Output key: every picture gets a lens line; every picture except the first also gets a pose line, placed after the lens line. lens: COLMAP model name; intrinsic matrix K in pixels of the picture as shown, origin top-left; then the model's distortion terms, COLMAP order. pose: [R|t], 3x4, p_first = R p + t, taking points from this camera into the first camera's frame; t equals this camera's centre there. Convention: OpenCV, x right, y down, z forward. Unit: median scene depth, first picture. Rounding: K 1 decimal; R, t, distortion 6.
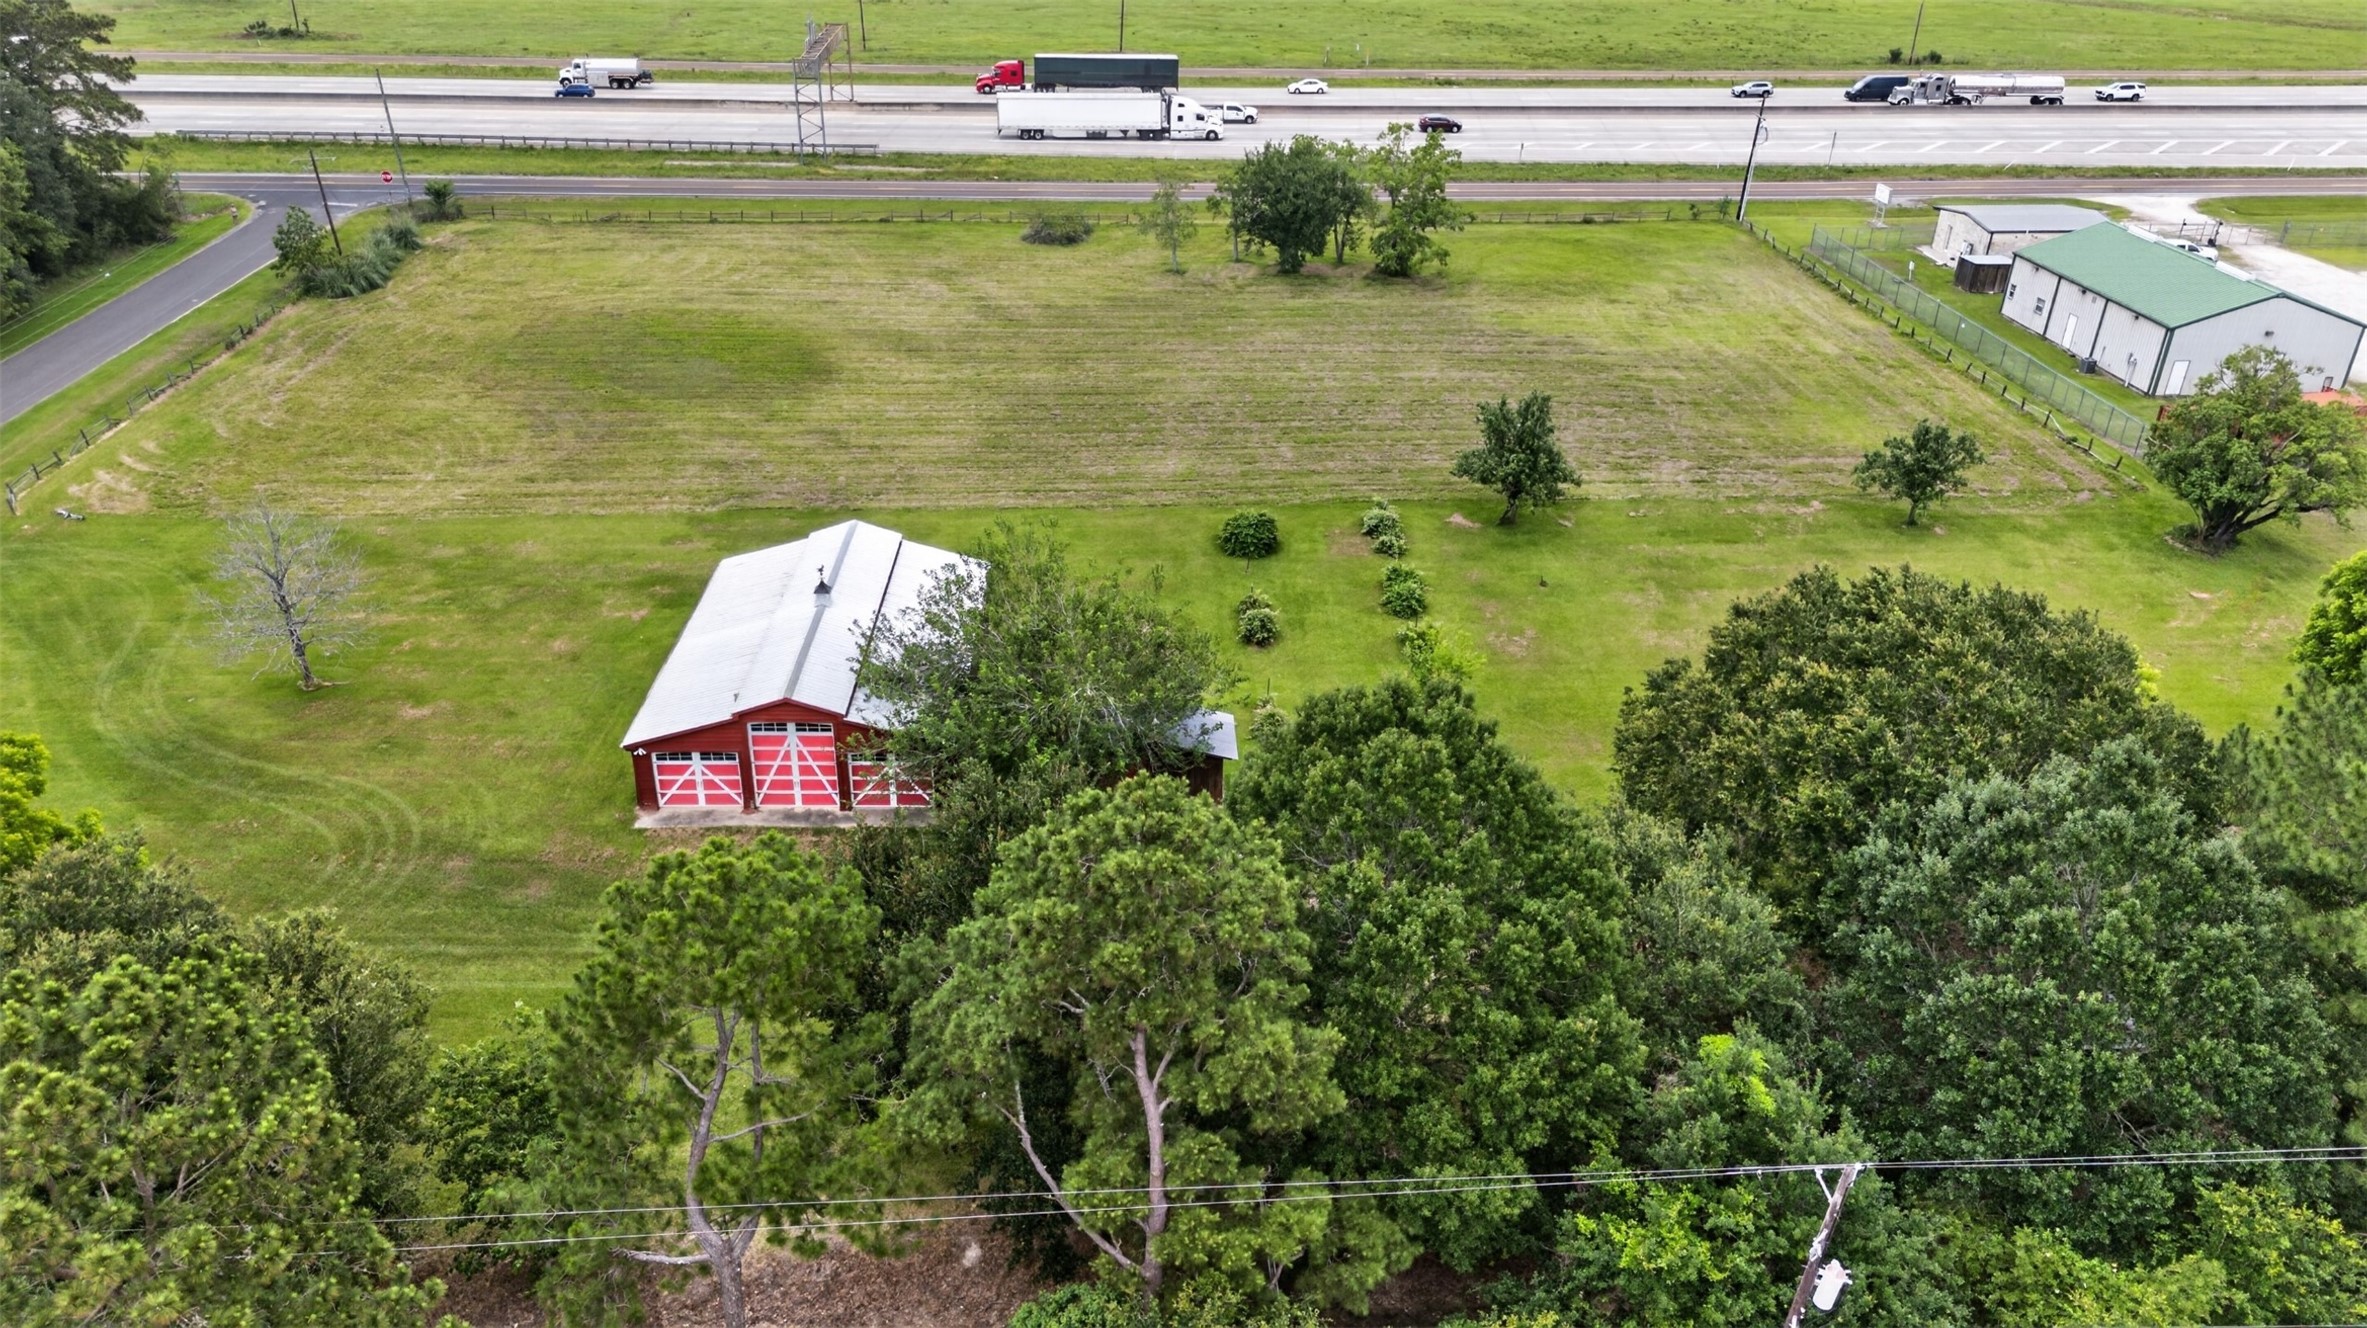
lens RADIAL K [[1647.1, 0, 1193.3], [0, 1647.1, 658.9], [0, 0, 1]] dist [0.060993, -0.049726]
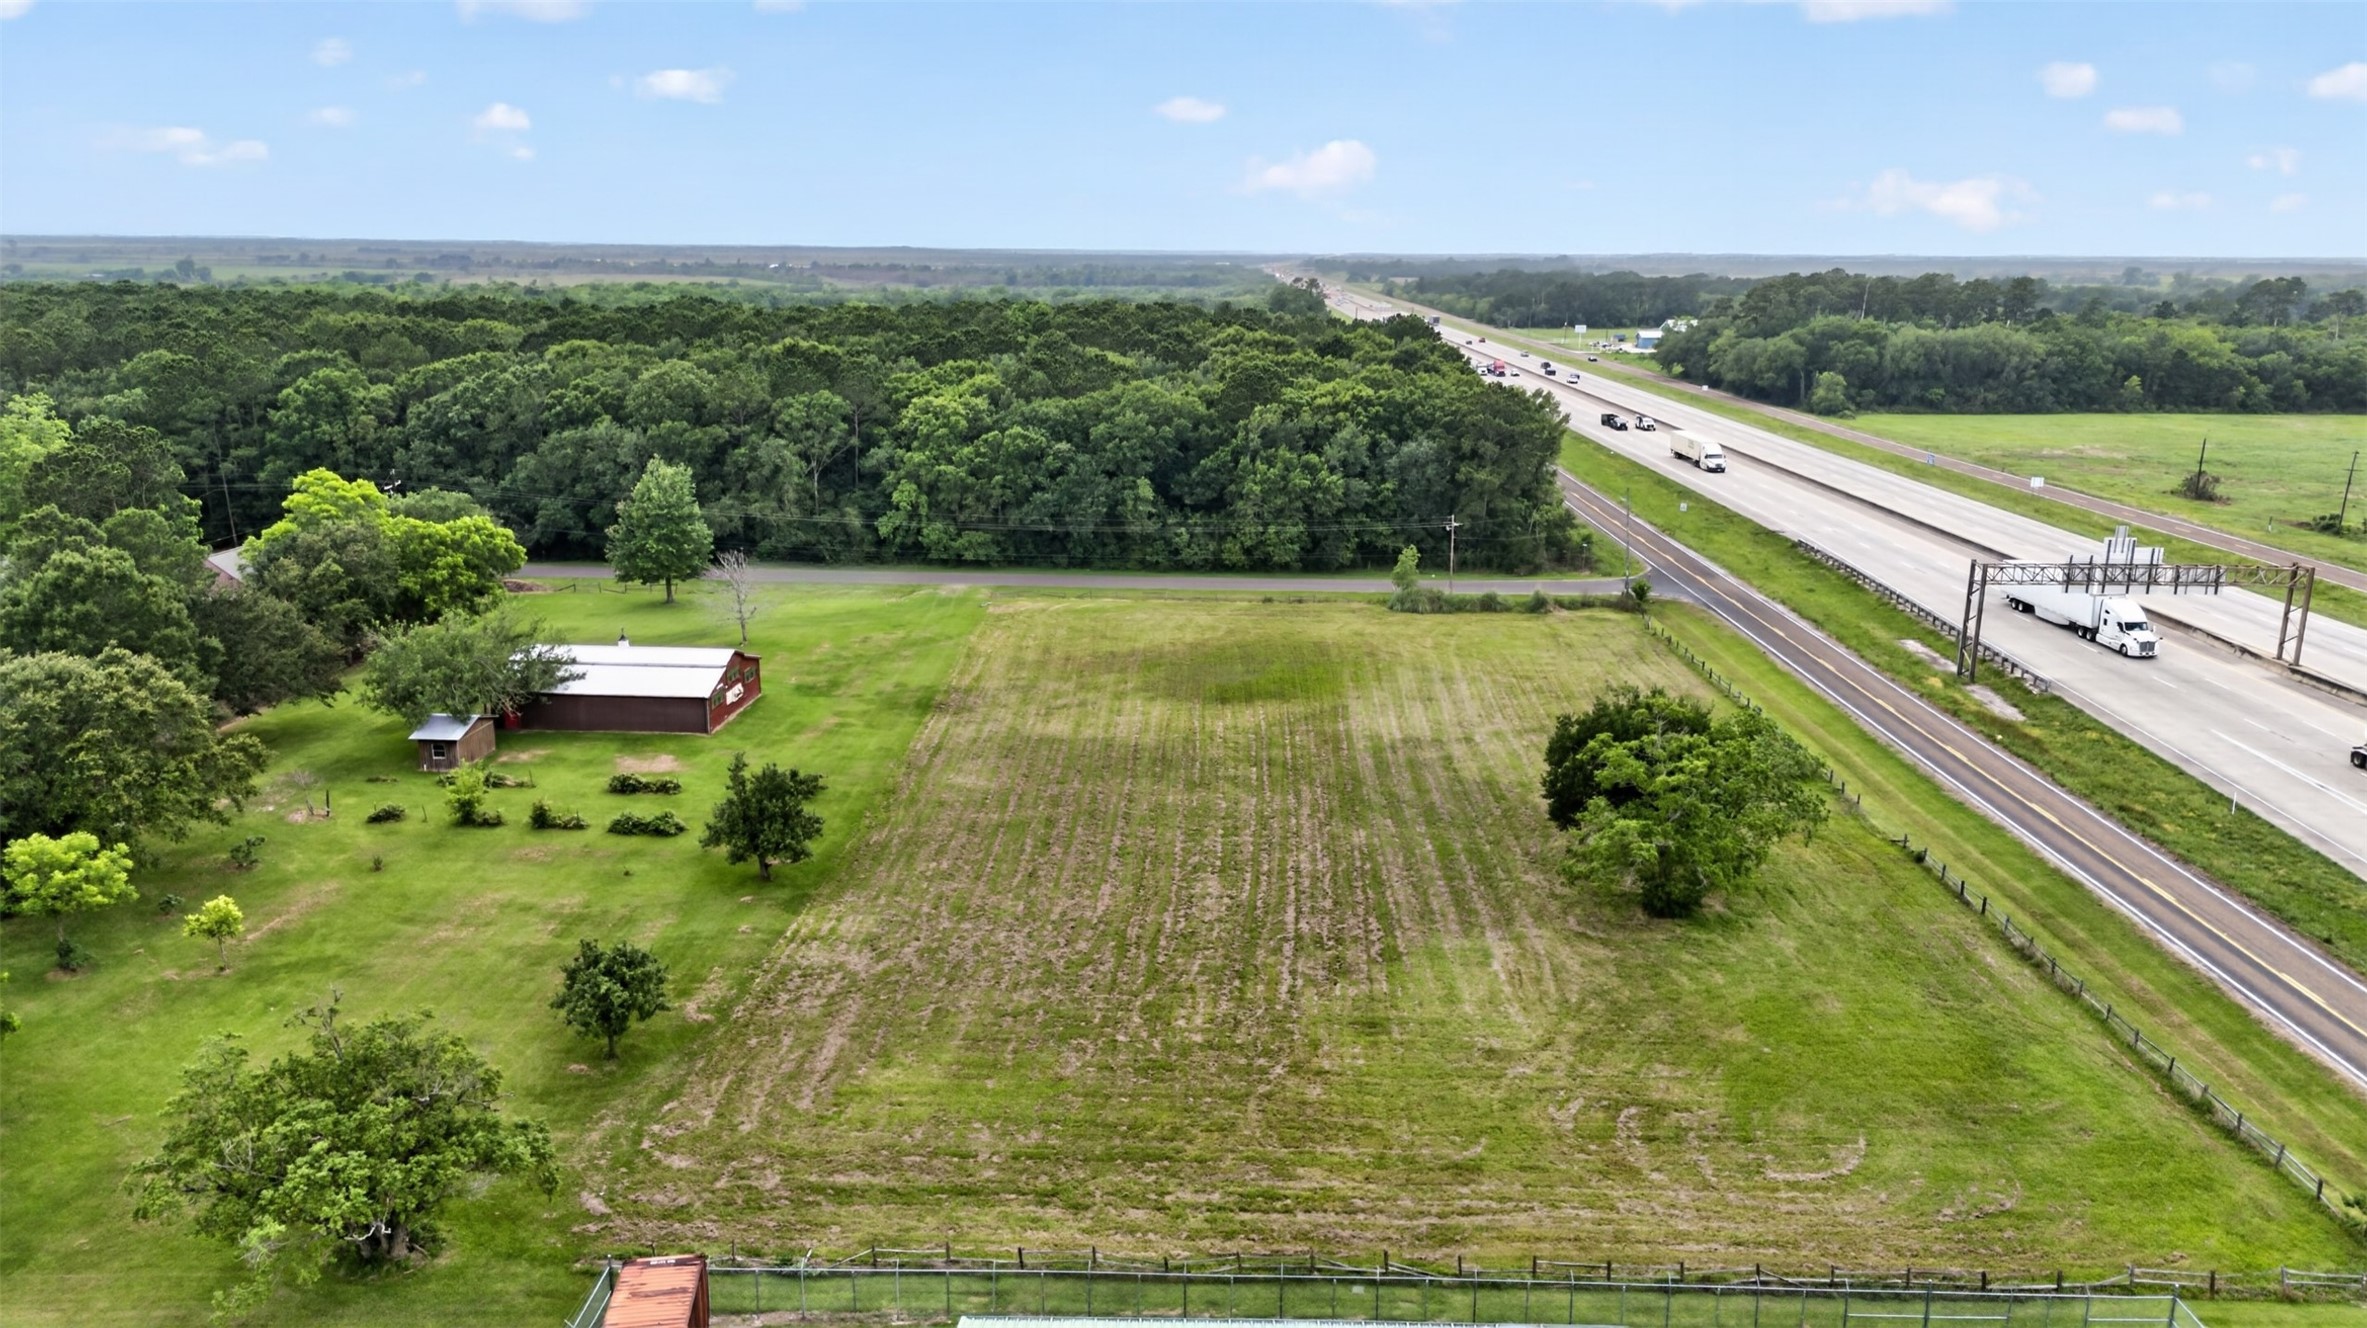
lens RADIAL K [[1647.1, 0, 1189.2], [0, 1647.1, 672.6], [0, 0, 1]] dist [0.060993, -0.049726]
pose [[-0.093332, 0.226809, -0.969457, 0.902106], [-0.473185, 0.846608, 0.243622, -0.449719], [0.876005, 0.481470, 0.028307, 0.884310]]
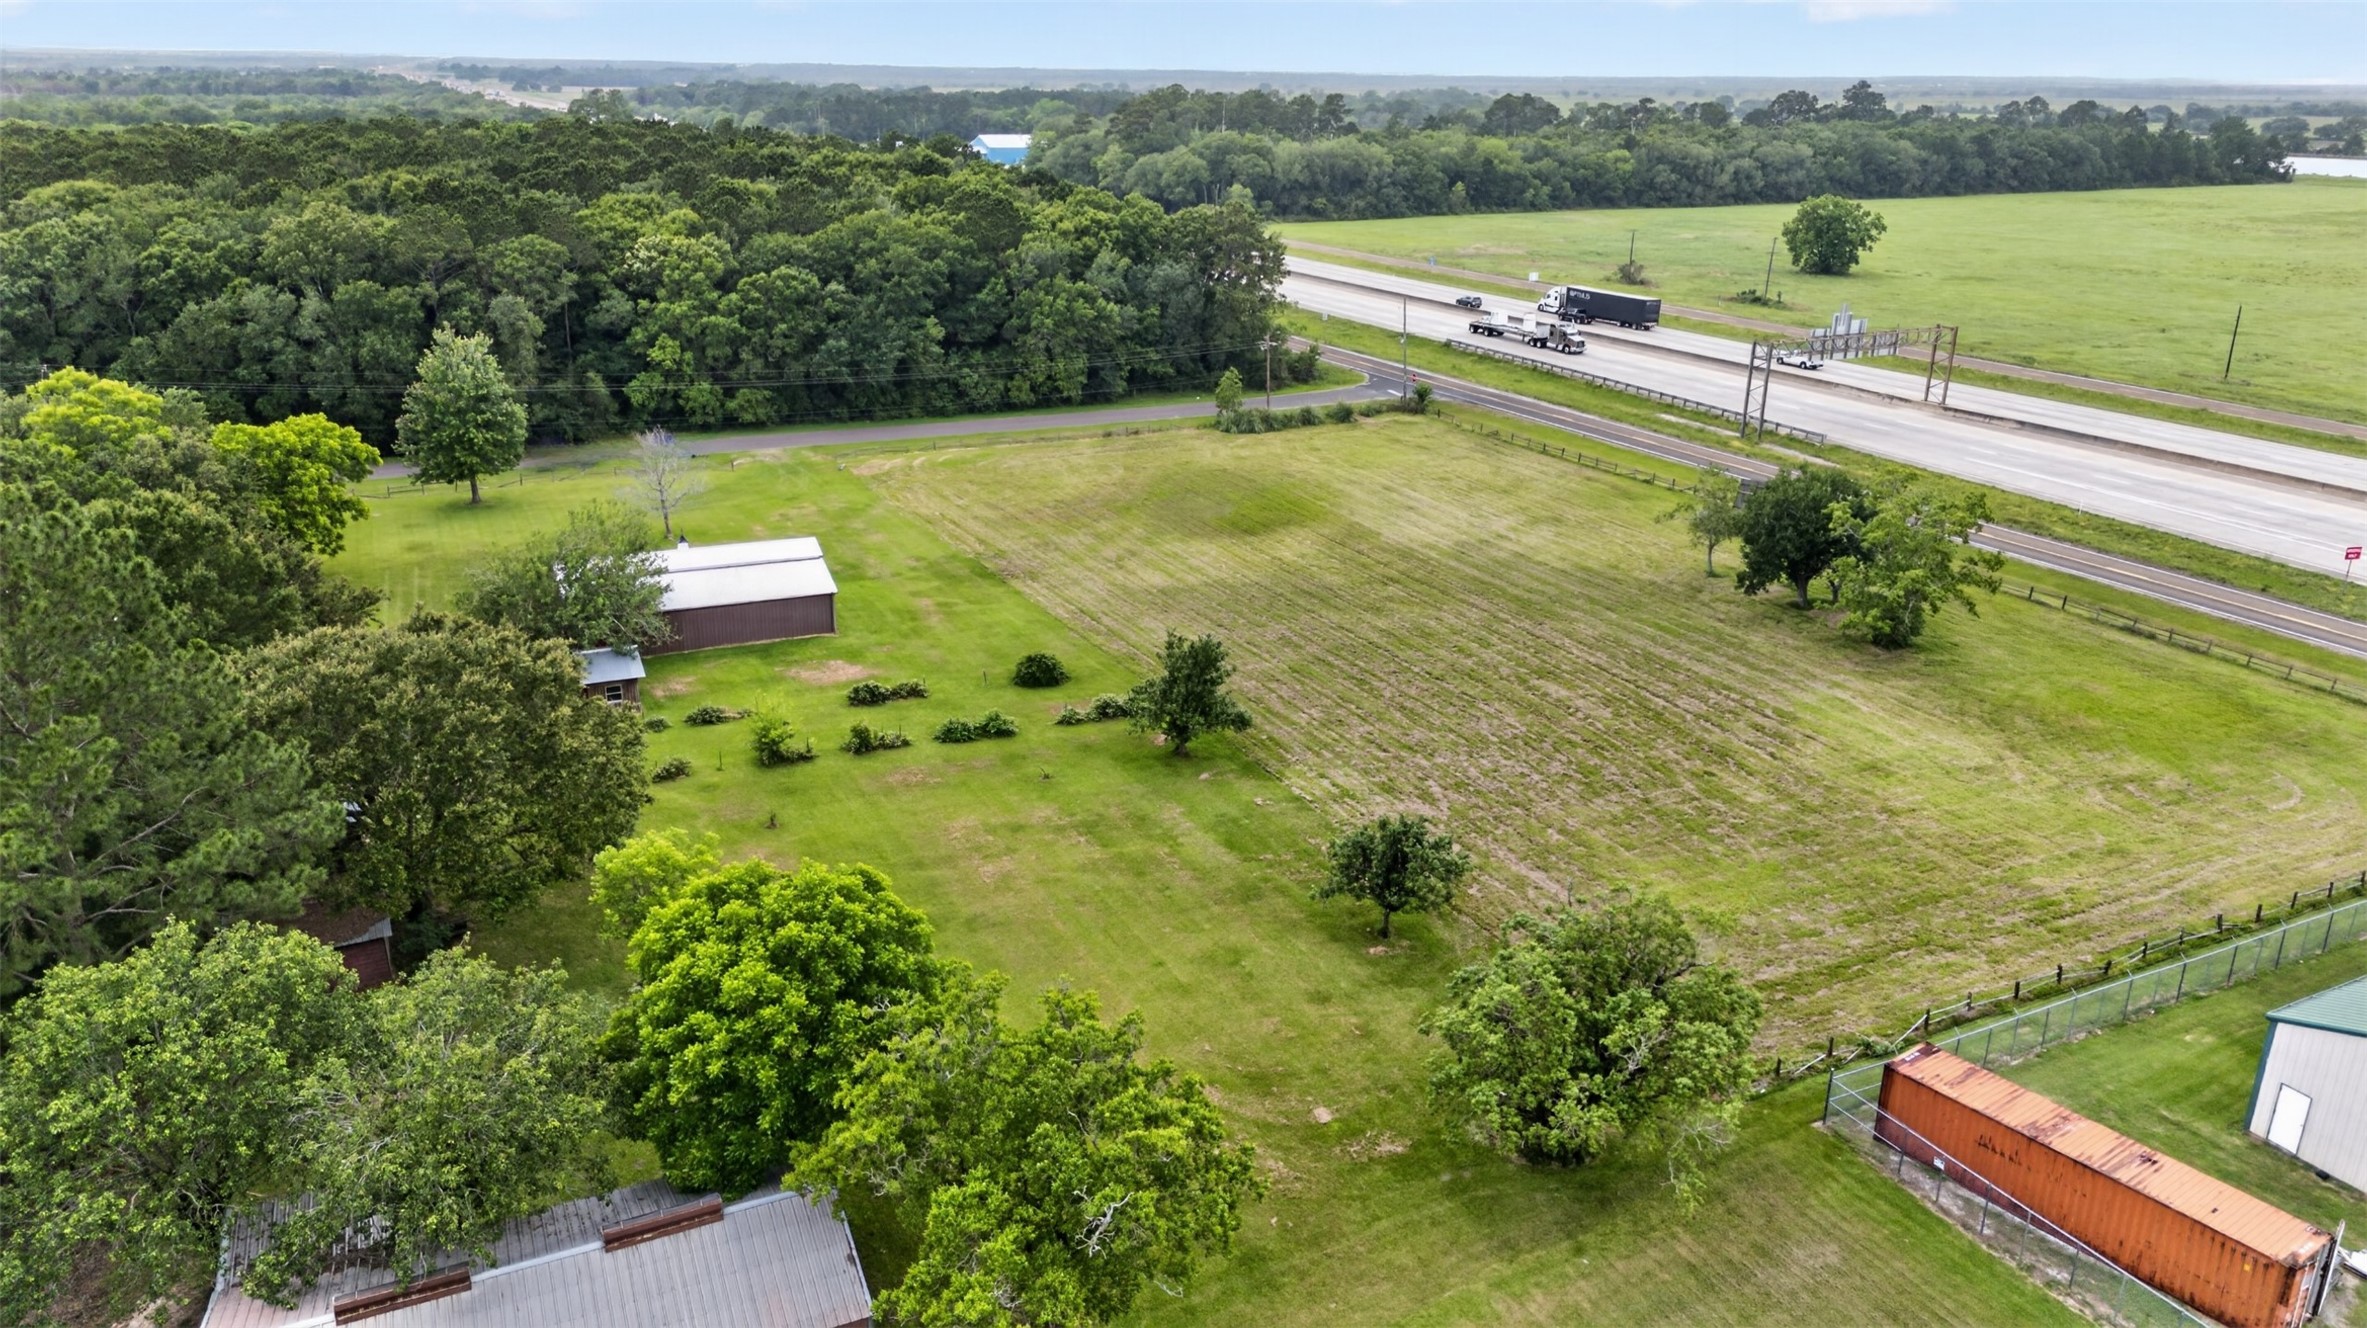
lens RADIAL K [[1647.1, 0, 1177.8], [0, 1647.1, 682.2], [0, 0, 1]] dist [0.060993, -0.049726]
pose [[0.383479, 0.306677, -0.871145, 0.819348], [-0.435539, 0.891832, 0.122235, -0.189886], [0.814401, 0.332544, 0.475568, 0.386329]]
